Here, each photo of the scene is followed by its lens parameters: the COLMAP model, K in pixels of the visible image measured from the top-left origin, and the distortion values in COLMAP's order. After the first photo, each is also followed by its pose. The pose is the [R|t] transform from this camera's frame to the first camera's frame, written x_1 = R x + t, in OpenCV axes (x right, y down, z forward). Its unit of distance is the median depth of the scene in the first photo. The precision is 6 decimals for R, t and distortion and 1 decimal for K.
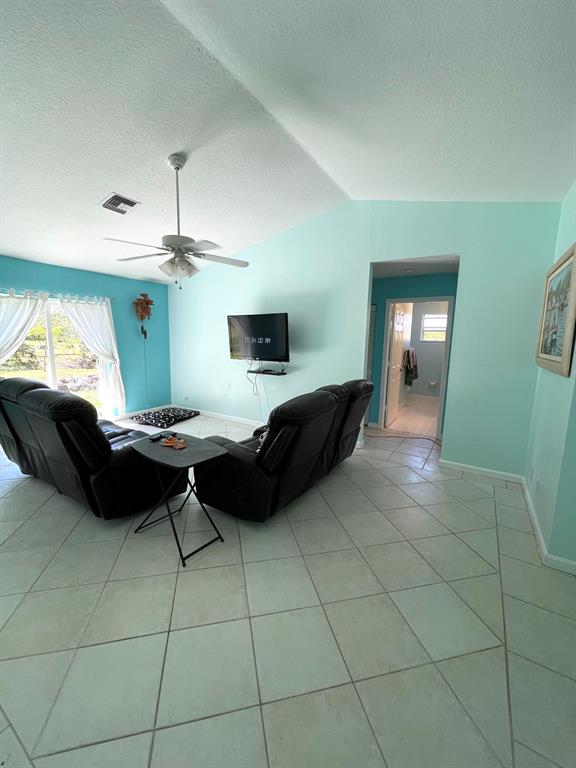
lens RADIAL K [[310.1, 0, 286.3], [0, 310.1, 383.6], [0, 0, 1]] dist [0.000535, 0.000729]
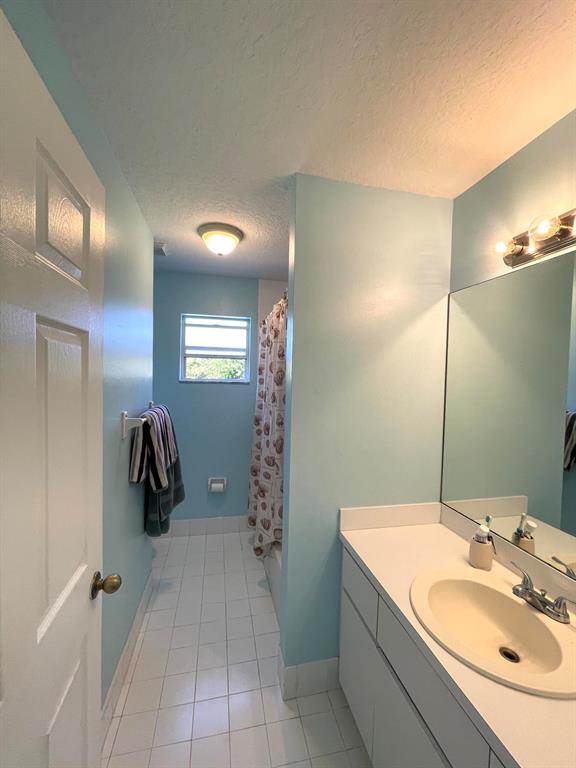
lens RADIAL K [[310.1, 0, 286.8], [0, 310.1, 384.9], [0, 0, 1]] dist [0.000535, 0.000729]
pose [[0.713920, -0.022019, 0.699881, 0.279741], [0.089021, 0.994249, -0.059526, -0.105706], [-0.694546, 0.104801, 0.711775, 0.689960]]
